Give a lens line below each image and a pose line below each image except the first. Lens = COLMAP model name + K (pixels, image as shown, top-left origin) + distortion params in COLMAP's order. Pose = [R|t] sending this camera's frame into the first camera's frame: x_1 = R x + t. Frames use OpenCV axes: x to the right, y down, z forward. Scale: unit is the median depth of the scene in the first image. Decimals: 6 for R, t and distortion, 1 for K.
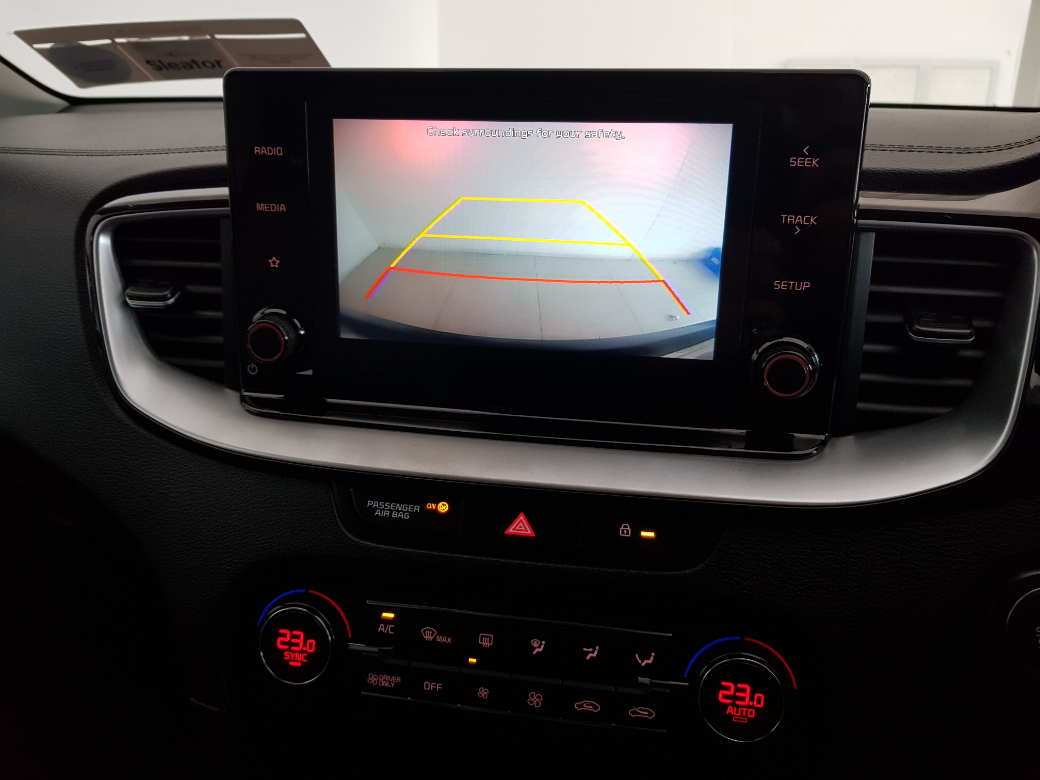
lens RADIAL K [[876.5, 0, 517.5], [0, 876.5, 378.7], [0, 0, 1]] dist [-0.003876, -0.000199]
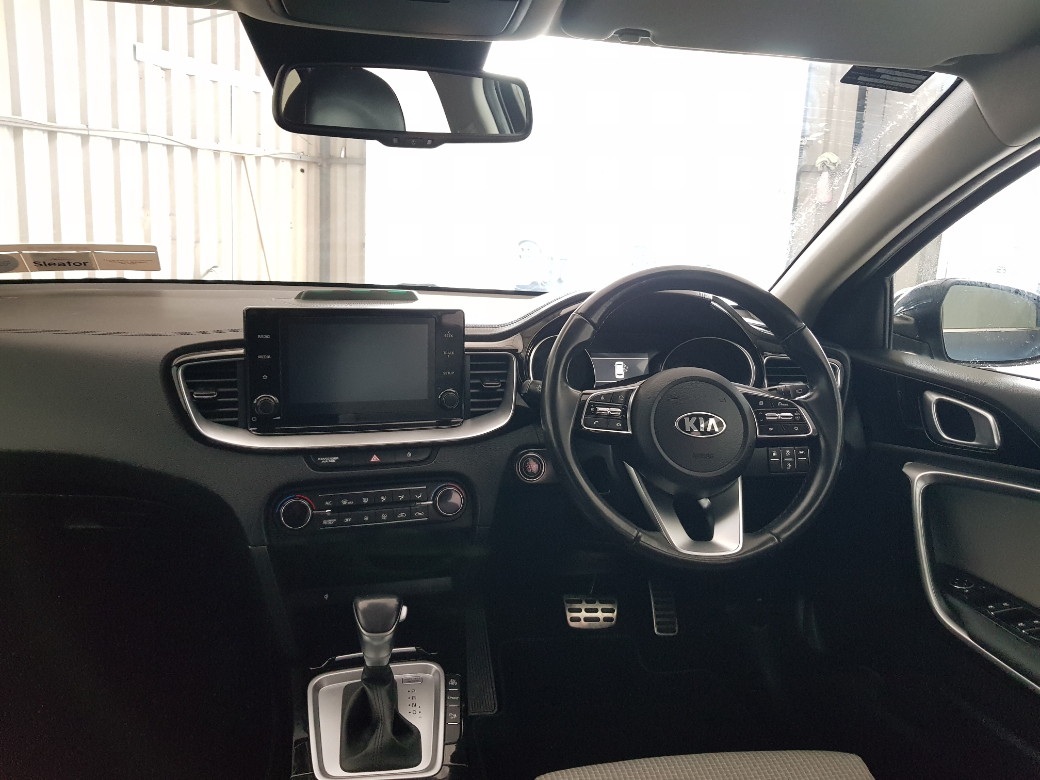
lens RADIAL K [[876.5, 0, 520.3], [0, 876.5, 388.7], [0, 0, 1]] dist [-0.003876, -0.000199]
pose [[0.867954, -0.074081, 0.491088, -0.984970], [0.116340, 0.991628, -0.056032, 0.152409], [-0.482825, 0.105766, 0.869306, -1.810856]]
